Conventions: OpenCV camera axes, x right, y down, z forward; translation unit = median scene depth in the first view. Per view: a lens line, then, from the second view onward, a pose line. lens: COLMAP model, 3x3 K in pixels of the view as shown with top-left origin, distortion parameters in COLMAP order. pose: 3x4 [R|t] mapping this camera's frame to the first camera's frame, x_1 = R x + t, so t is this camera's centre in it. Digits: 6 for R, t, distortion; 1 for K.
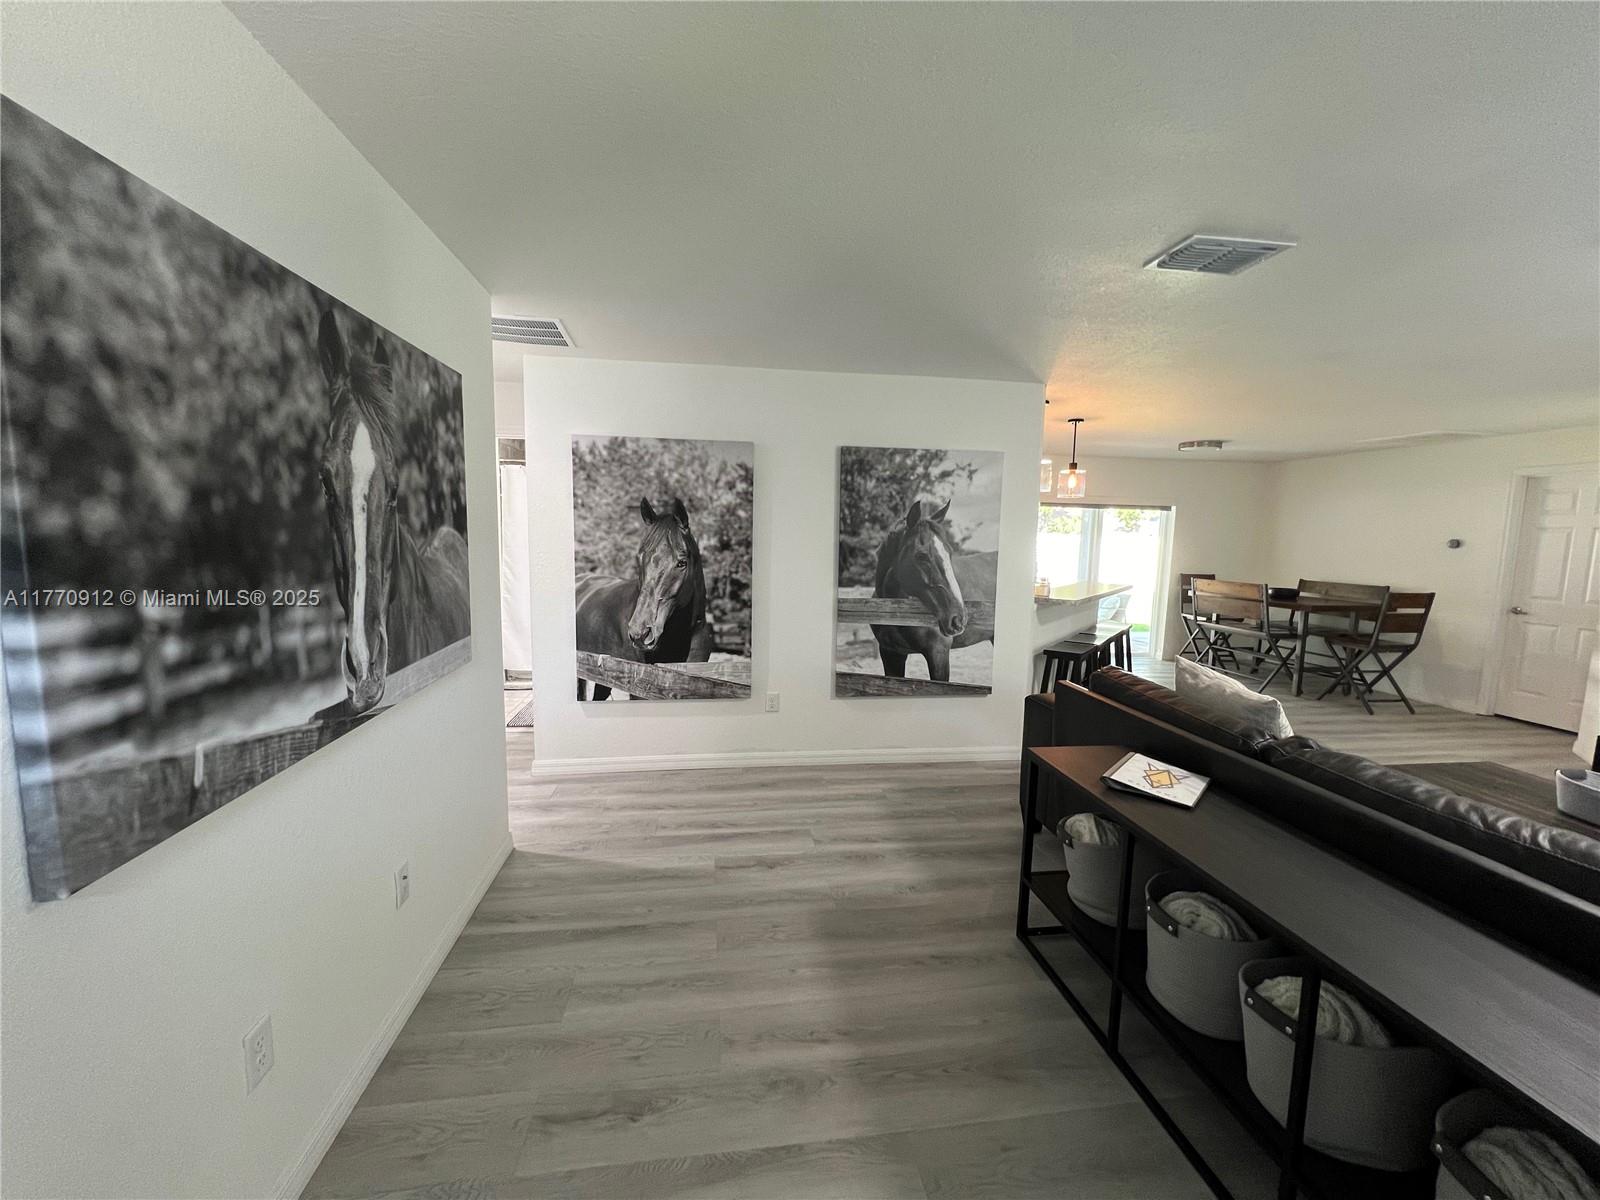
lens RADIAL K [[642.2, 0, 802.3], [0, 642.2, 604.6], [0, 0, 1]] dist [-0.001912, 0.000173]
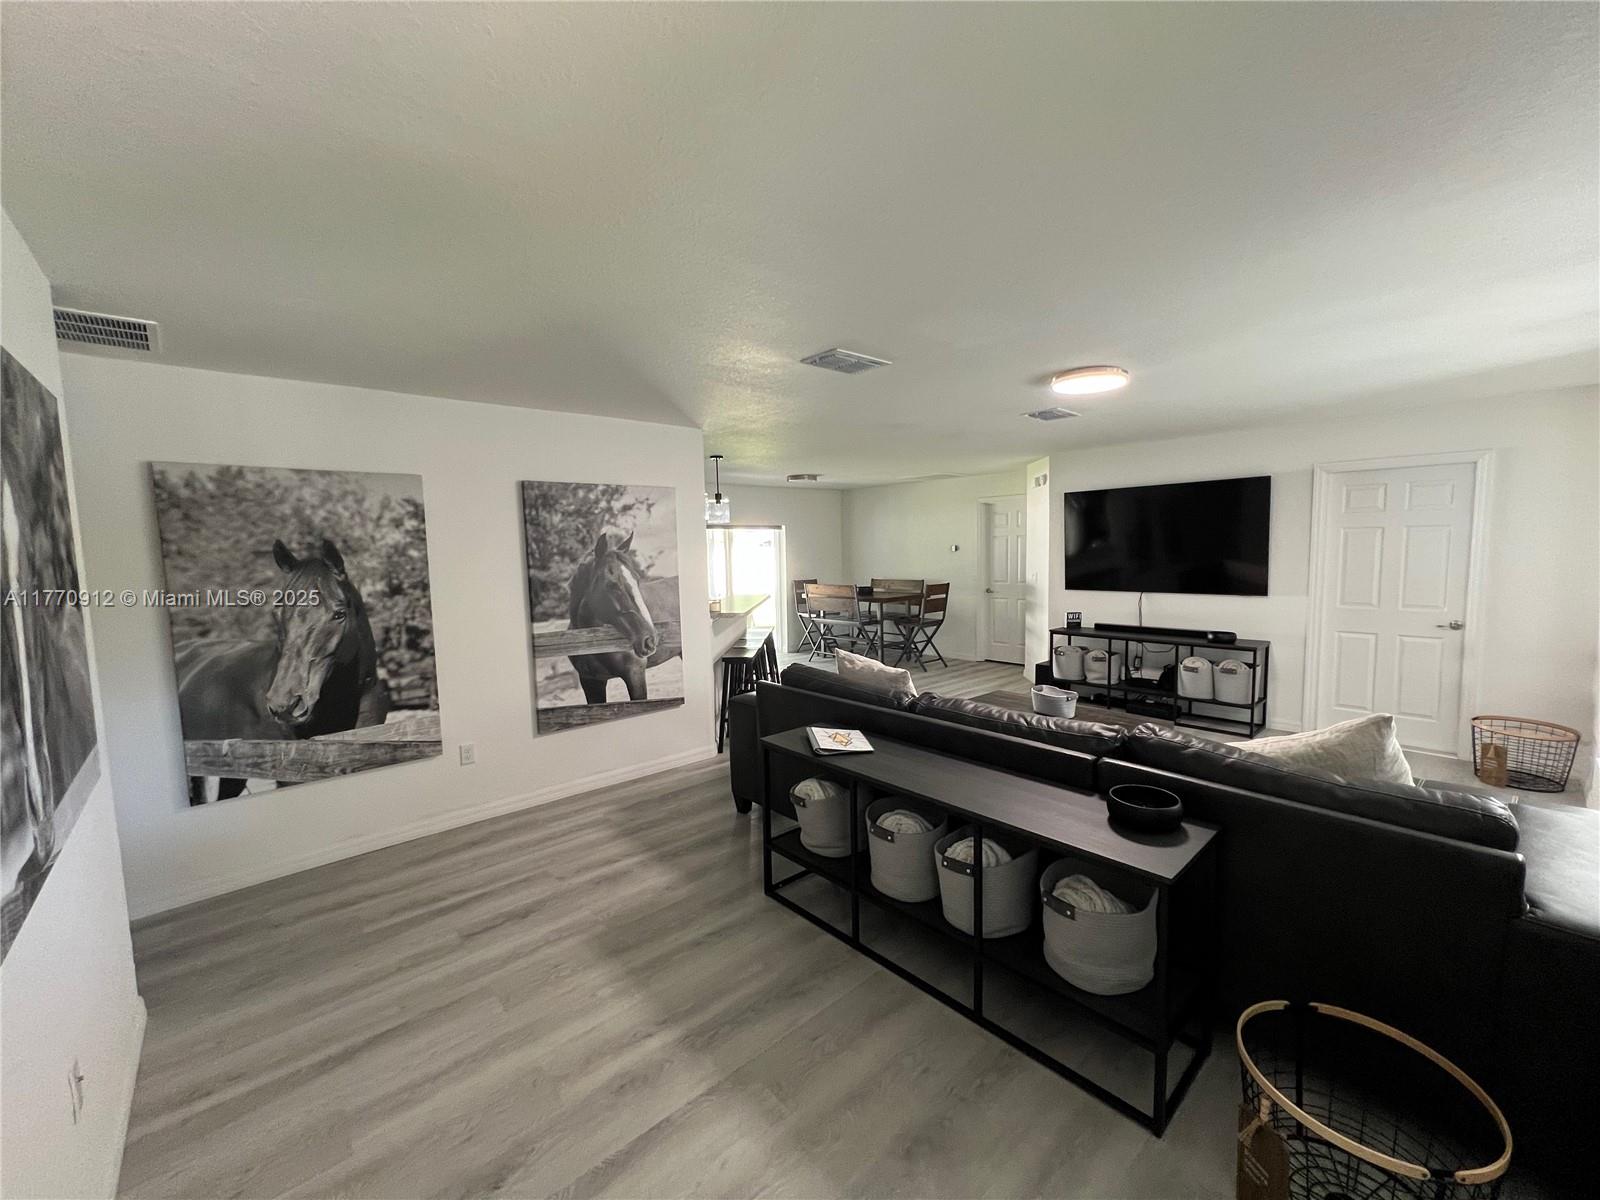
lens RADIAL K [[642.2, 0, 805.0], [0, 642.2, 603.9], [0, 0, 1]] dist [-0.001912, 0.000173]
pose [[0.829498, -0.089224, 0.551337, -0.161110], [0.102385, 0.994721, 0.006938, -0.023615], [-0.549046, 0.050693, 0.834254, -0.061966]]
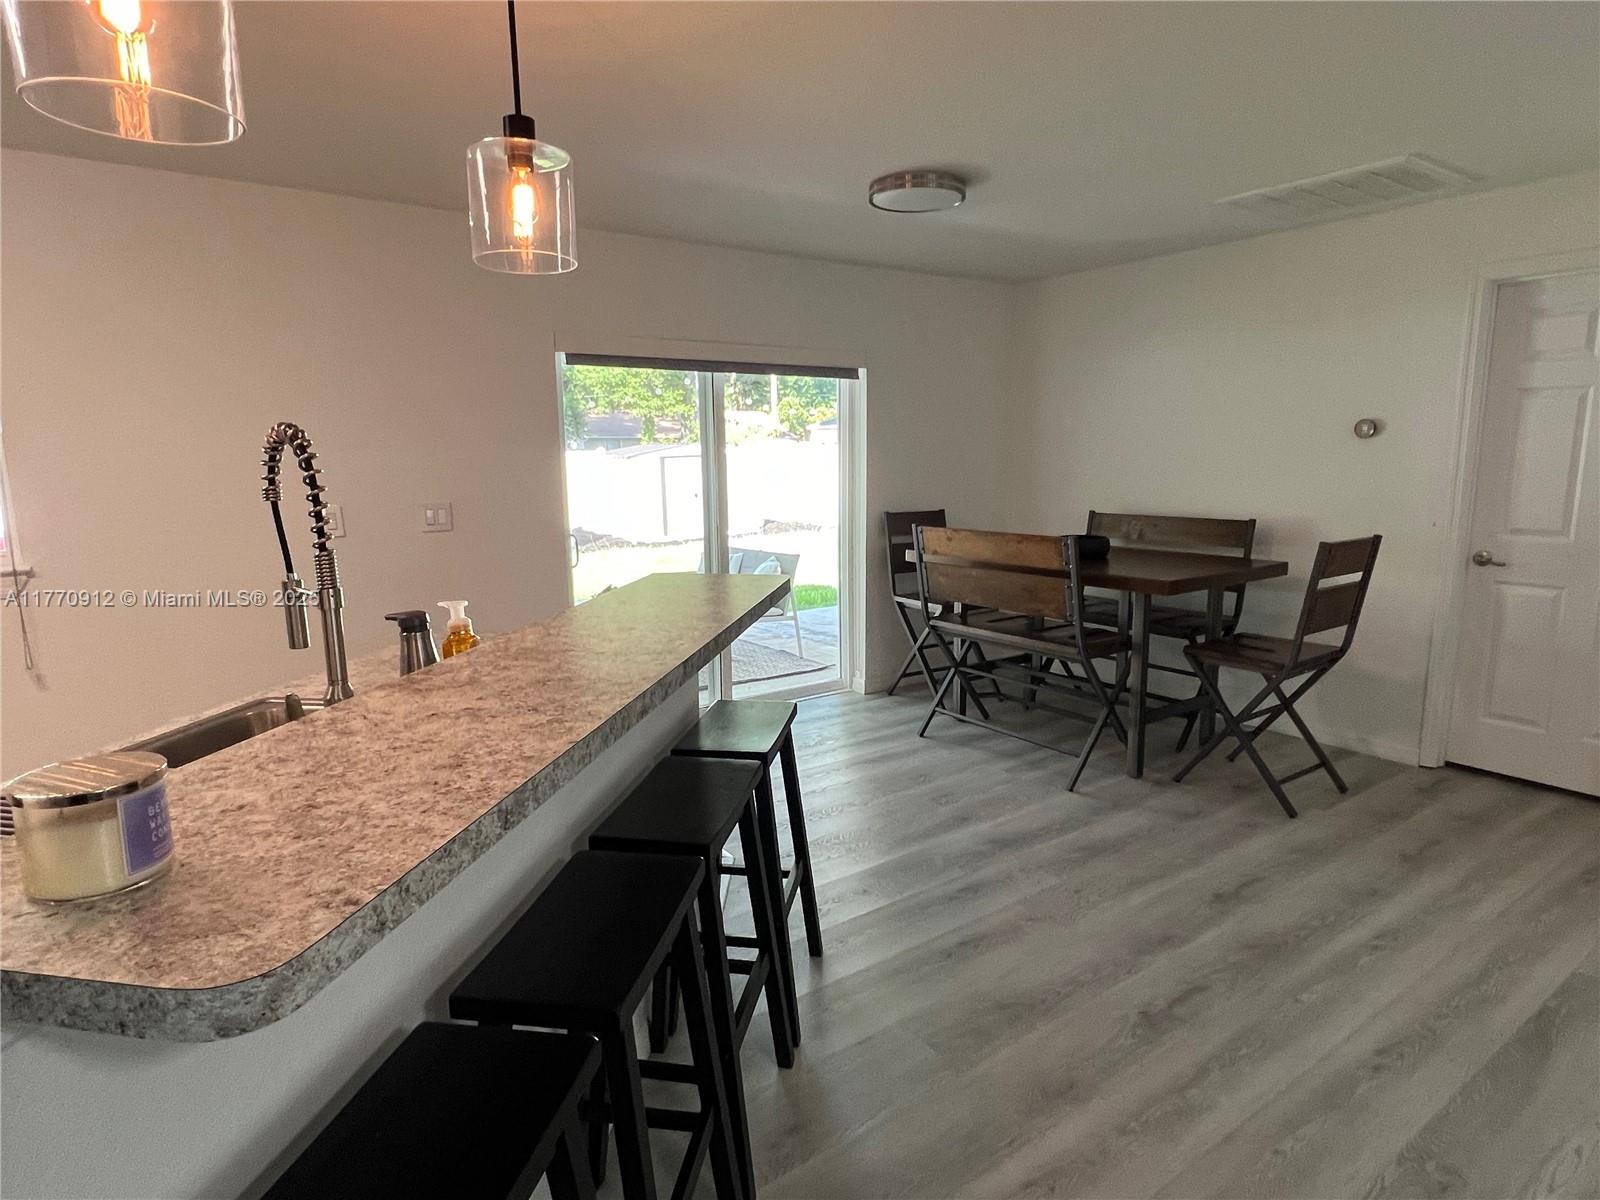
lens RADIAL K [[889.9, 0, 795.9], [0, 889.9, 610.4], [0, 0, 1]] dist [-0.003728, -0.002319]
pose [[0.892695, -0.112030, 0.436514, 0.546413], [0.082584, 0.992873, 0.085928, -0.088990], [-0.443029, -0.040658, 0.895585, 1.016556]]
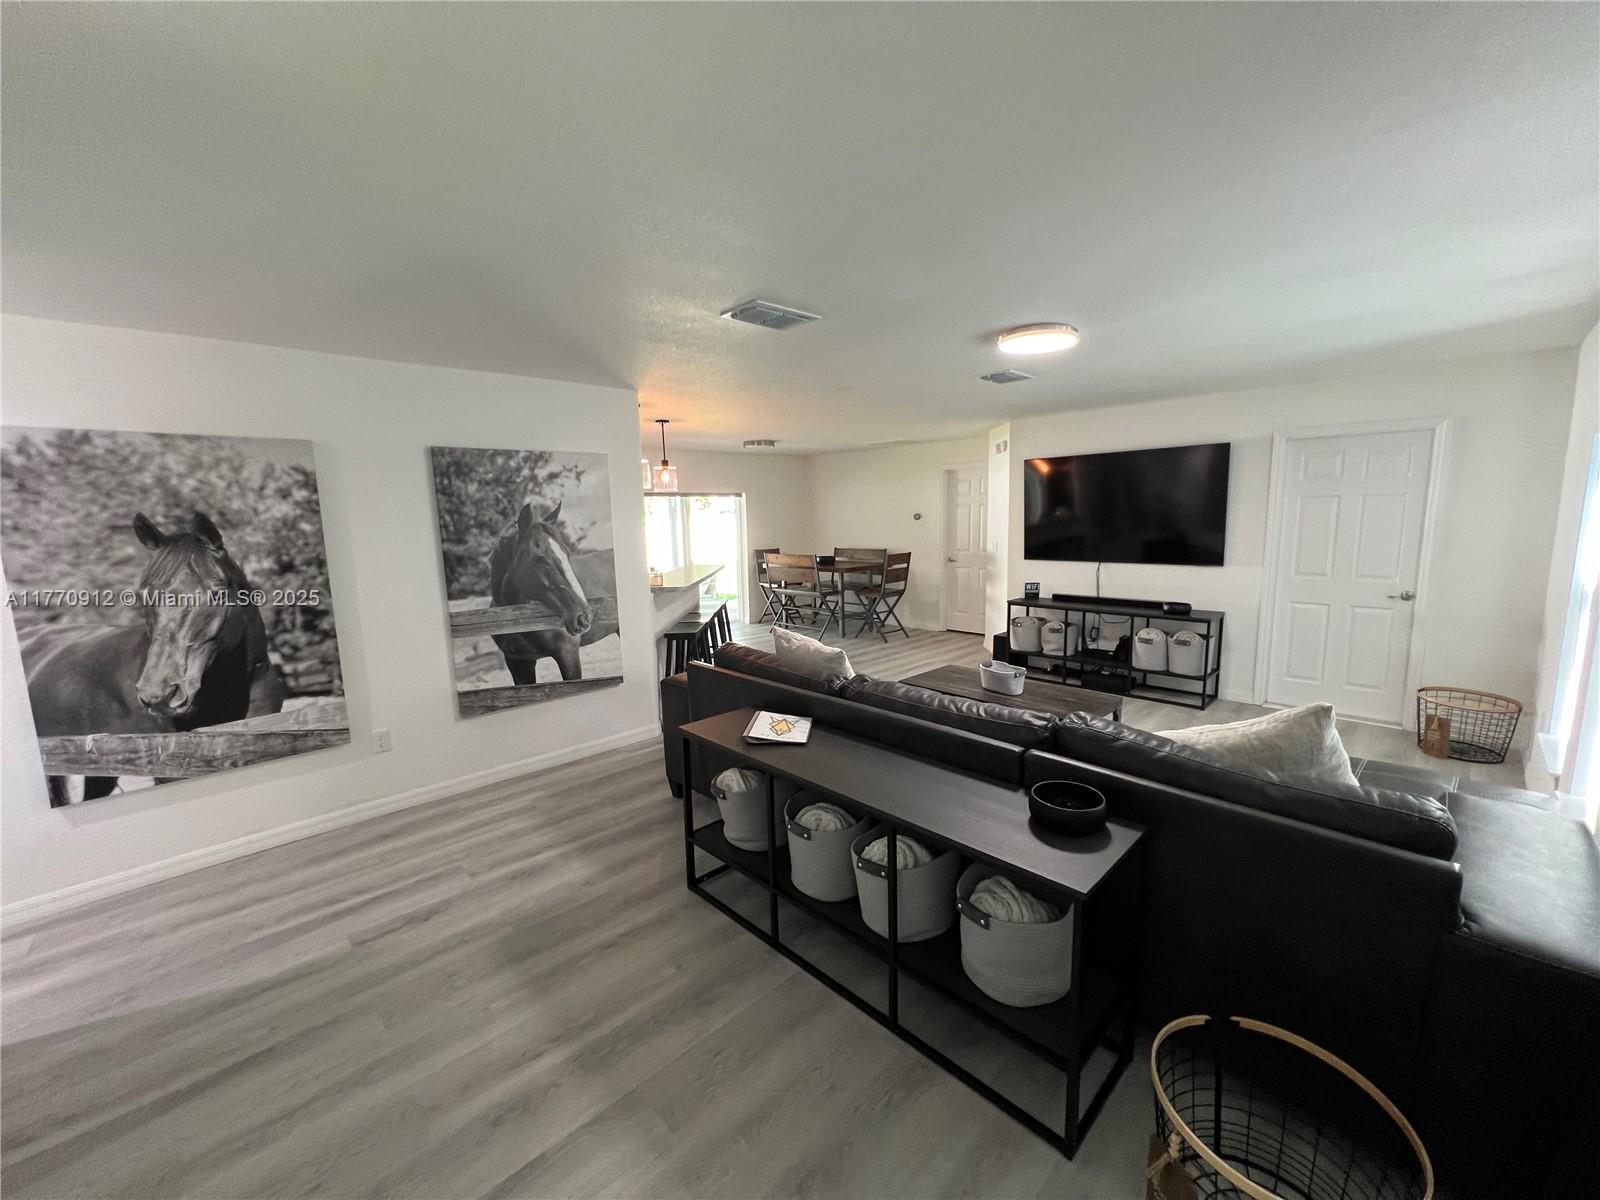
lens RADIAL K [[638.9, 0, 805.4], [0, 638.9, 604.1], [0, 0, 1]] dist [-0.000694, -0.000161]
pose [[0.809142, -0.123491, 0.574491, -0.066180], [0.106630, 0.992293, 0.063117, -0.030104], [-0.577858, 0.010187, 0.816074, -0.047821]]
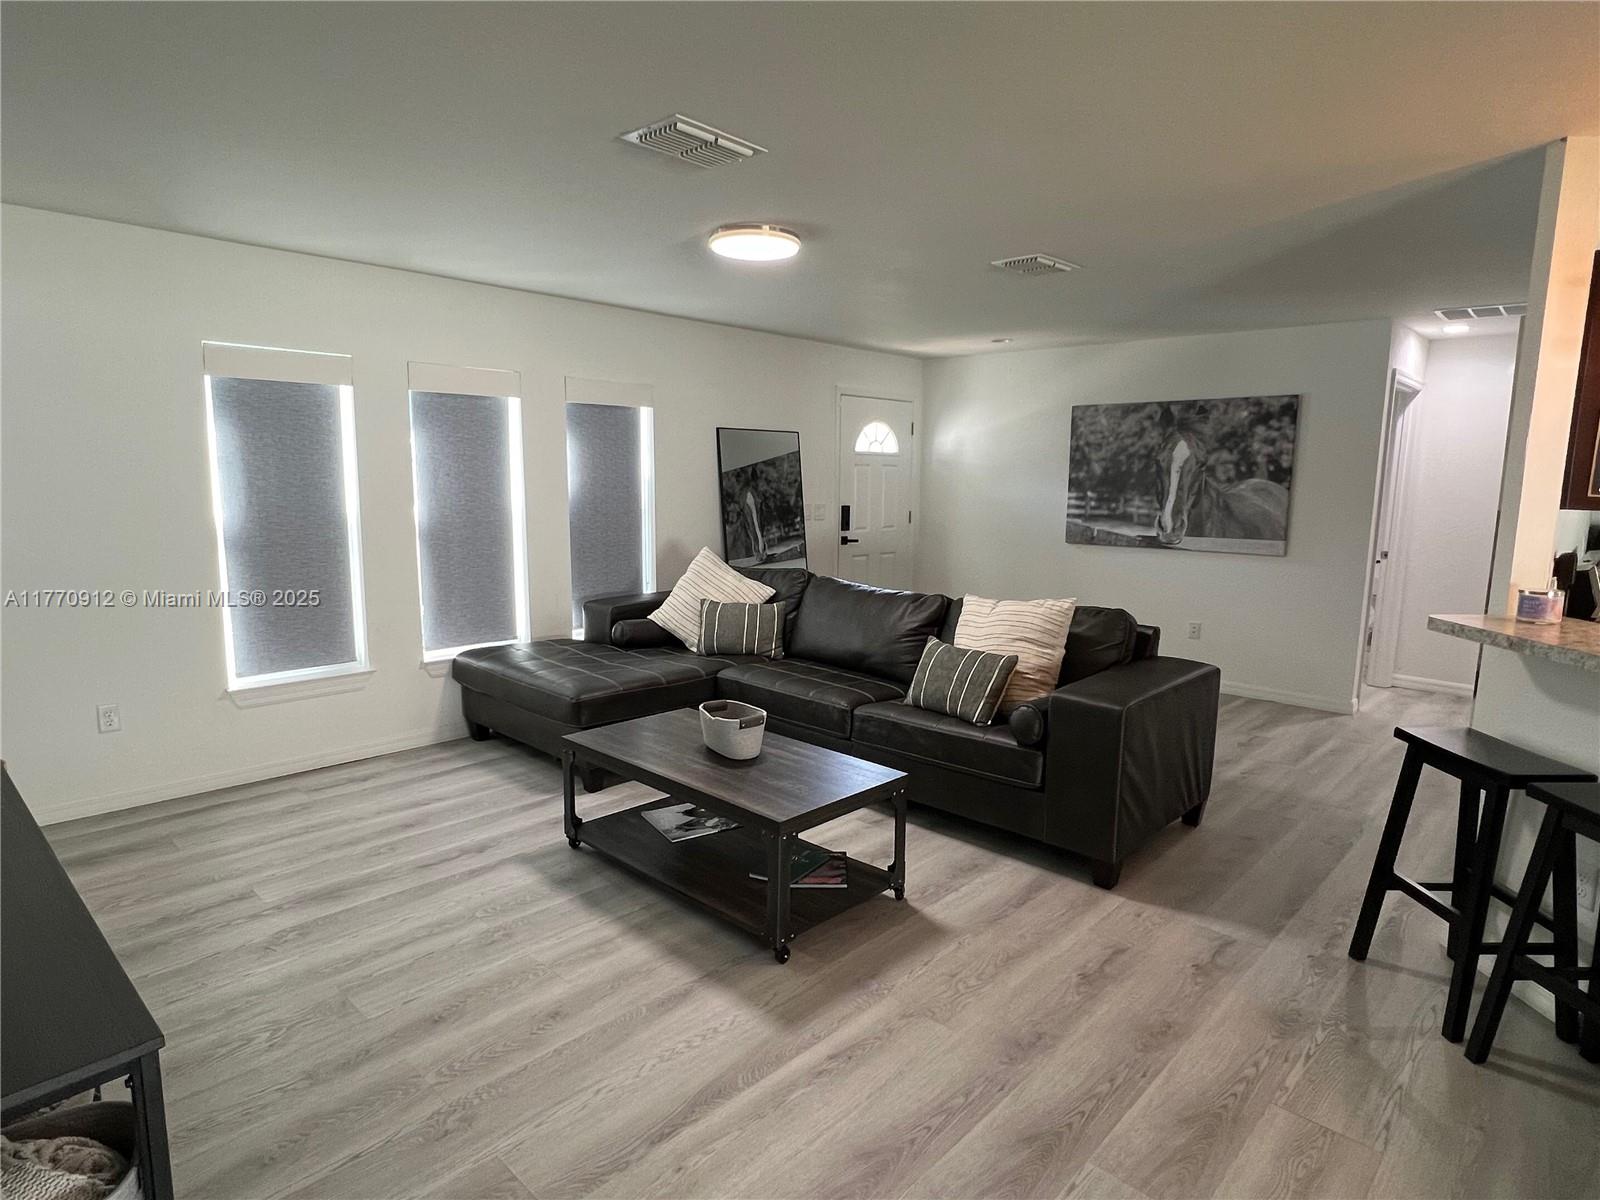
lens RADIAL K [[889.9, 0, 808.6], [0, 889.9, 606.8], [0, 0, 1]] dist [-0.003728, -0.002319]
pose [[-0.785152, 0.061739, -0.616218, 1.425770], [-0.100088, 0.969288, 0.224639, -0.137117], [0.611162, 0.238052, -0.754859, 1.471264]]
